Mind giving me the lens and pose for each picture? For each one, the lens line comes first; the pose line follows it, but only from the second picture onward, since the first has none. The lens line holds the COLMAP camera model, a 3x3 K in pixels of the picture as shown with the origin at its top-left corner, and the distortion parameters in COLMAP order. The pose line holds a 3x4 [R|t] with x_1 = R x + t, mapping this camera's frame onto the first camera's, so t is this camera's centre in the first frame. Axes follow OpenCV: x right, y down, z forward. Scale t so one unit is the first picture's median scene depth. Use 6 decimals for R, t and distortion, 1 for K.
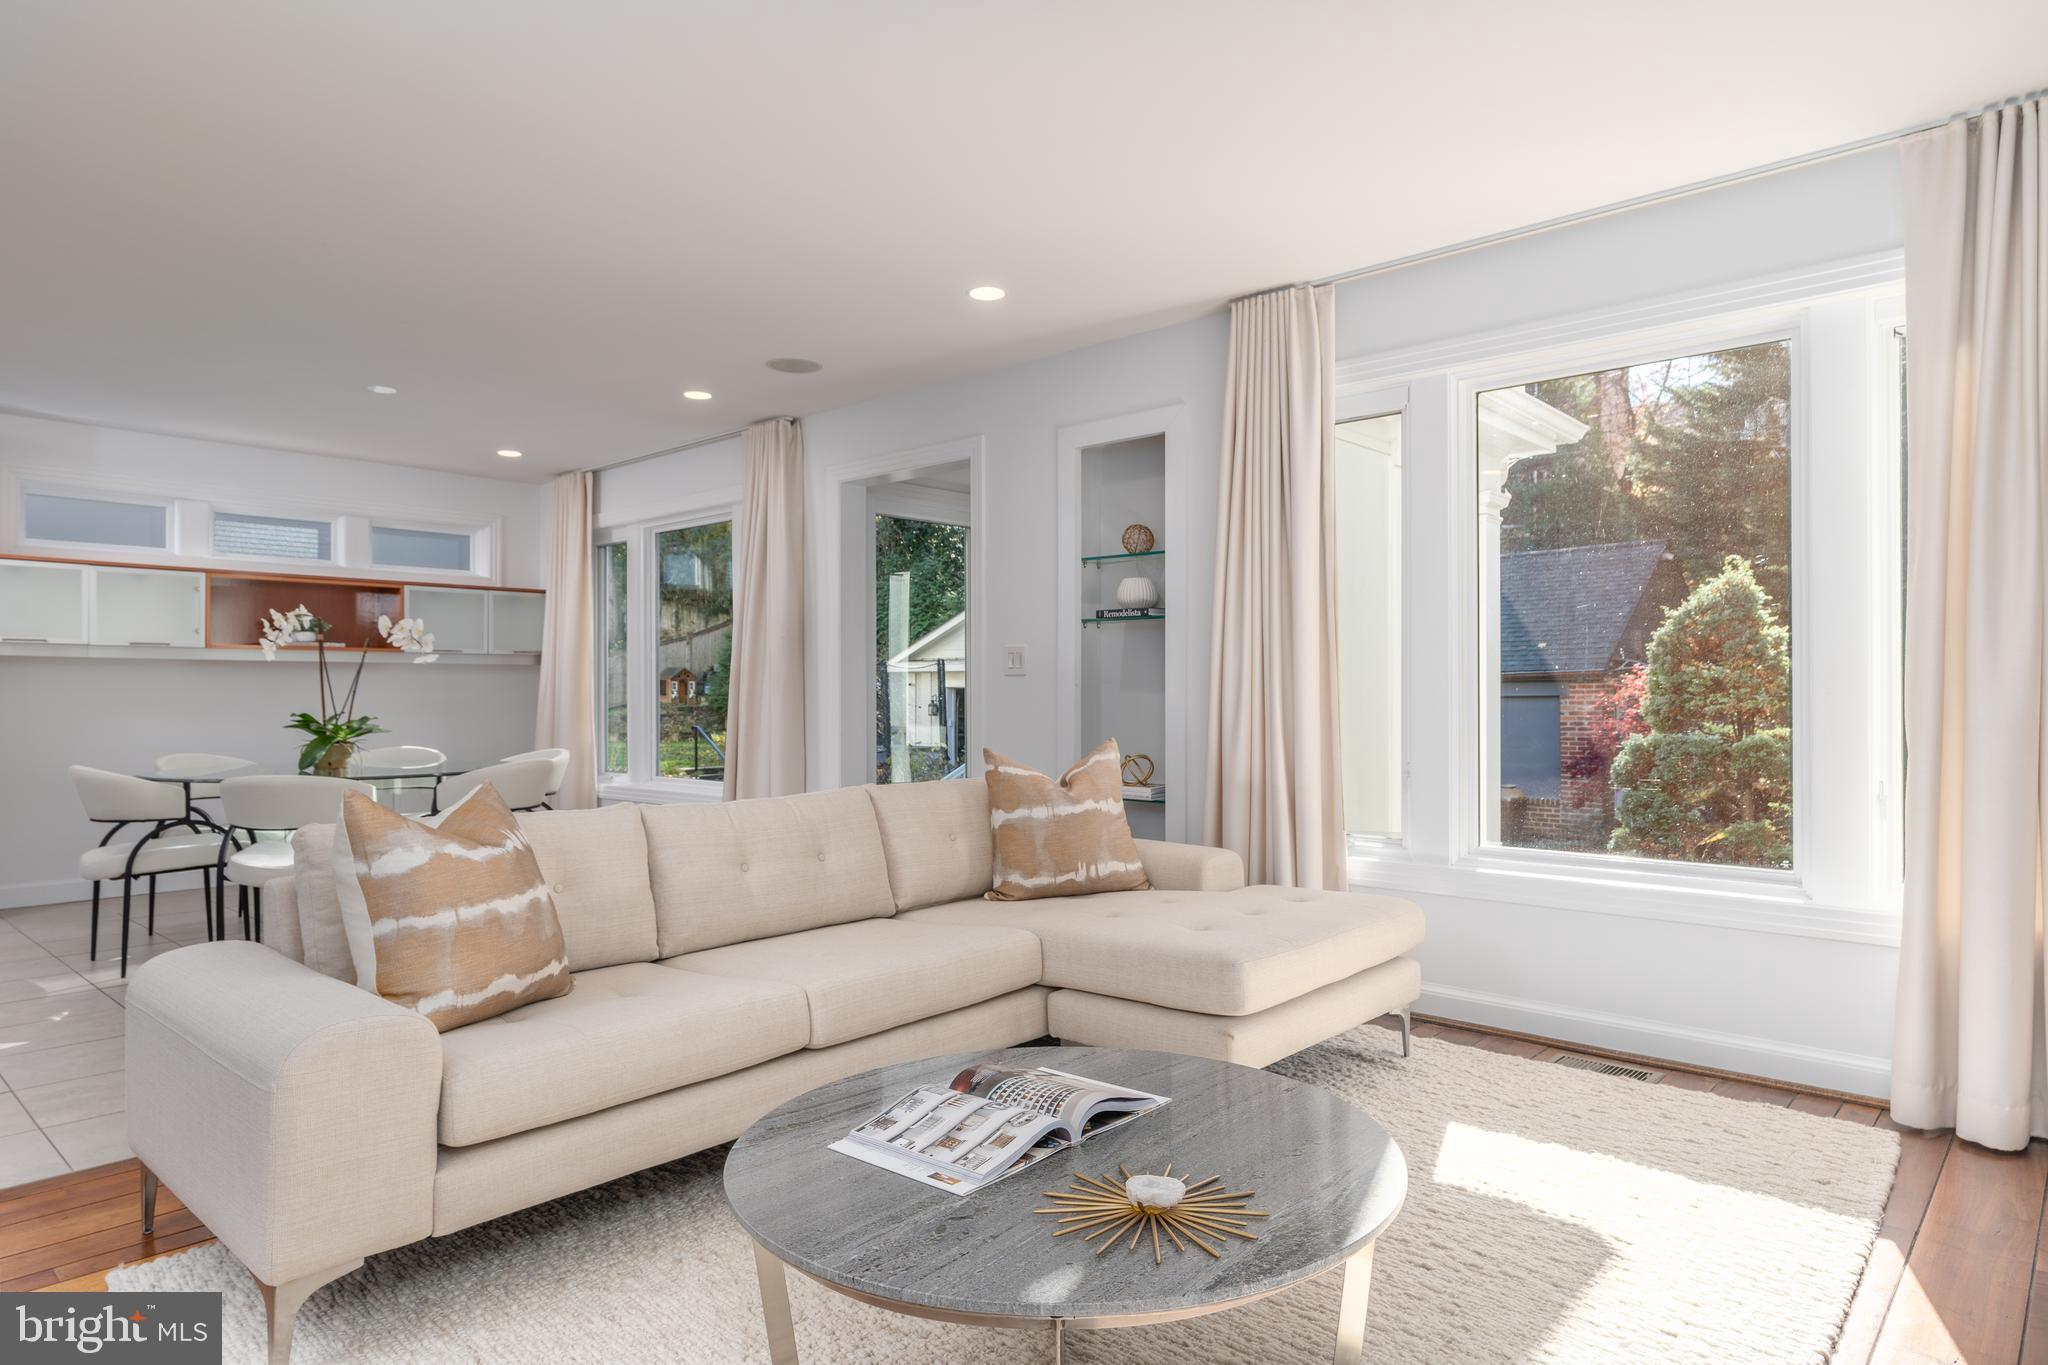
lens RADIAL K [[1265.2, 0, 1075.0], [0, 1265.2, 691.3], [0, 0, 1]] dist [-0.000417, -0.000736]
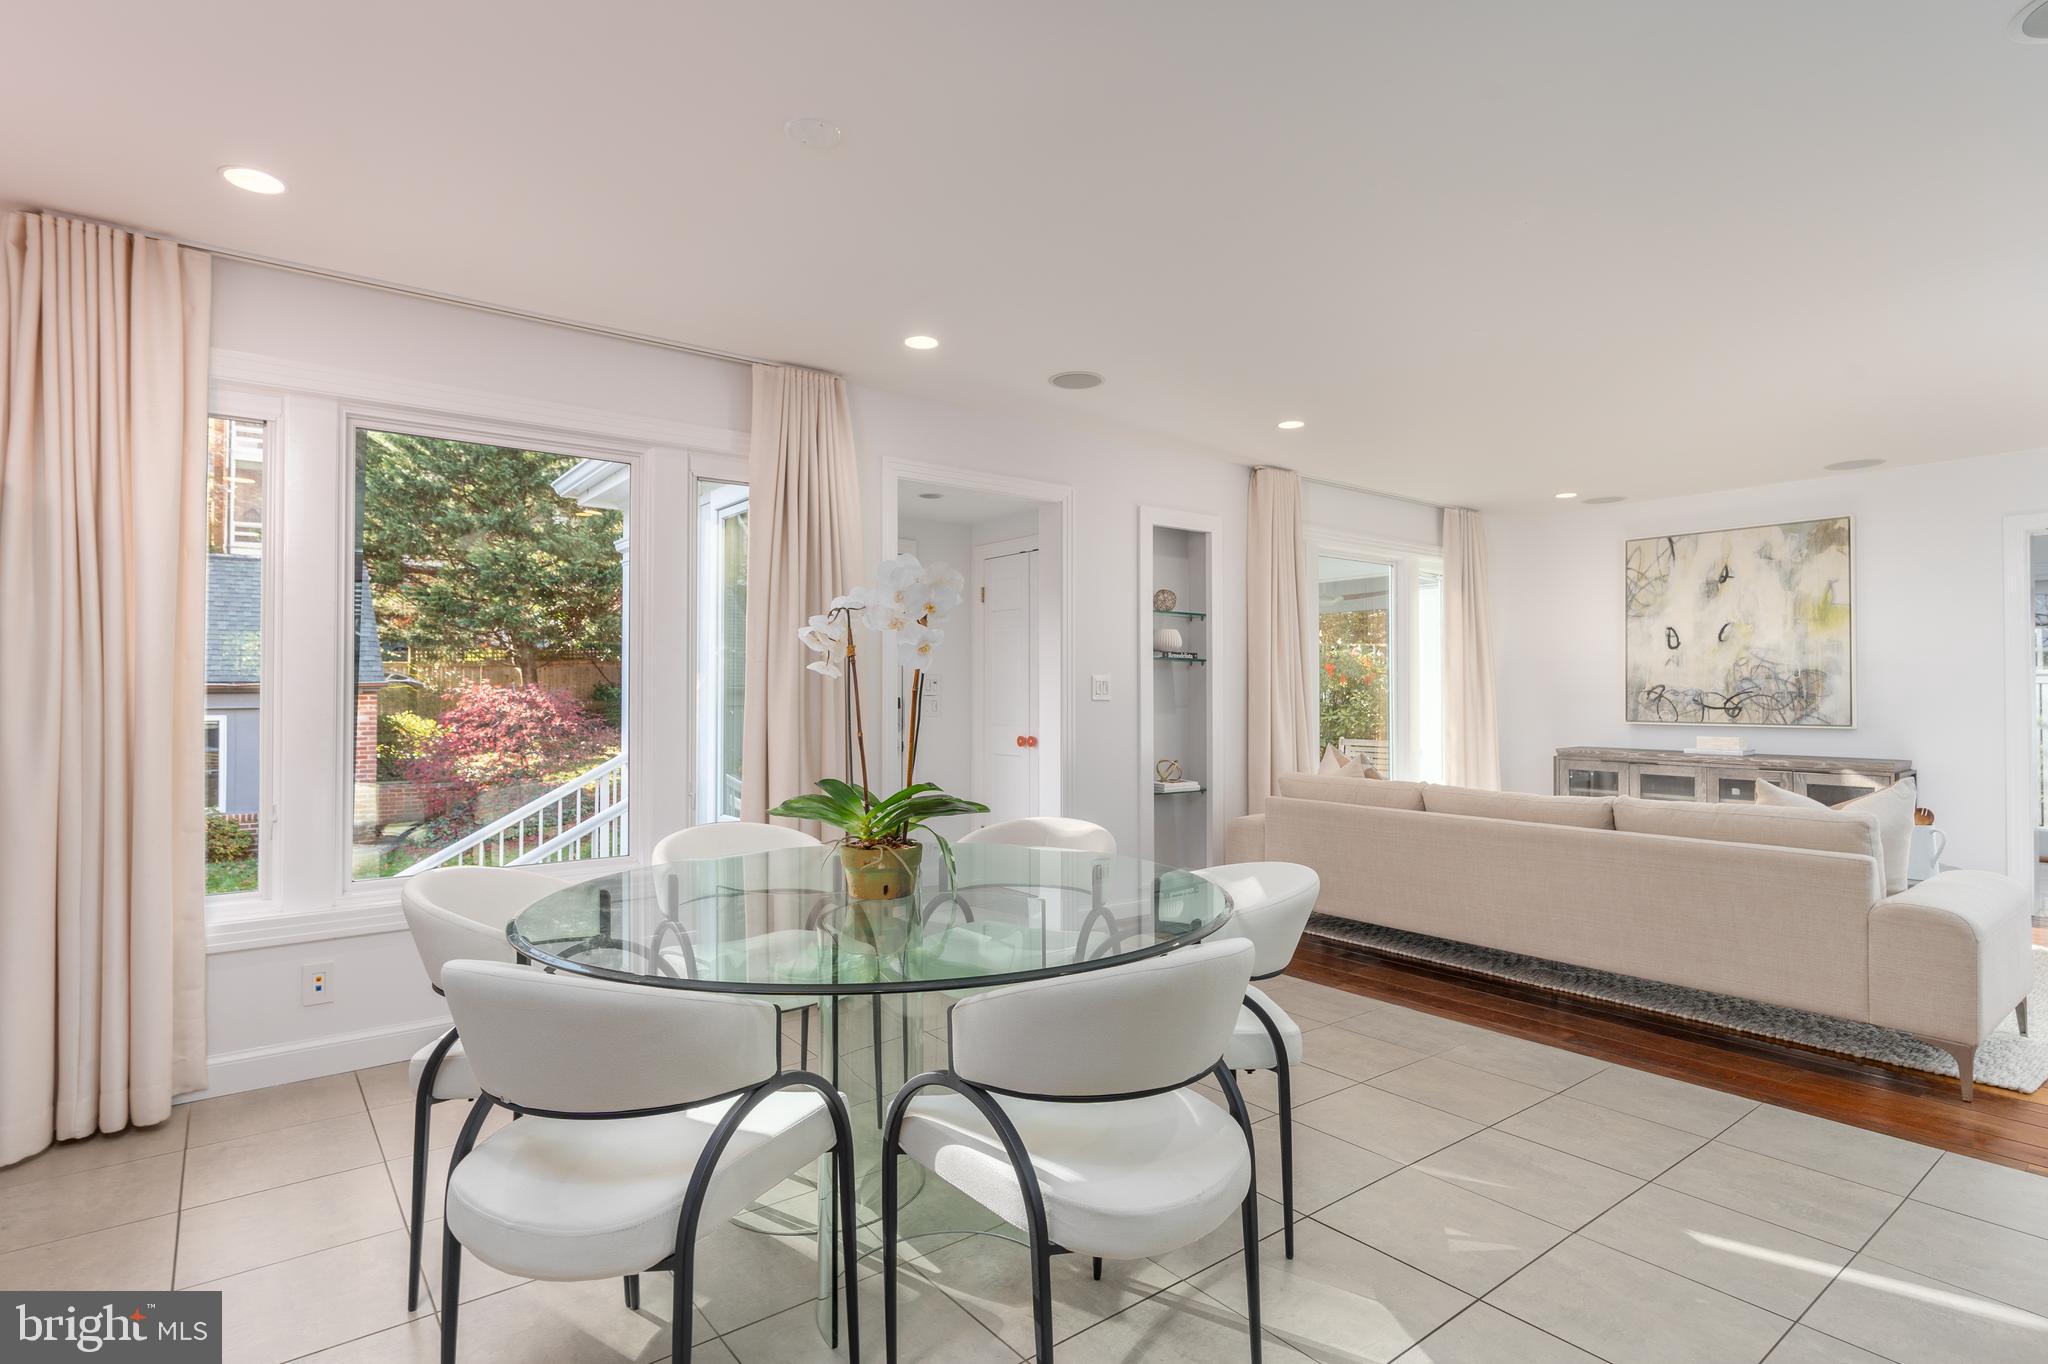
lens RADIAL K [[1021.2, 0, 1092.7], [0, 1021.2, 686.0], [0, 0, 1]] dist [0.000482, 0.000249]
pose [[0.120704, 0.009766, 0.992641, -1.102590], [-0.000402, 0.999952, -0.009789, -0.018748], [-0.992688, 0.000783, 0.120702, 0.994421]]
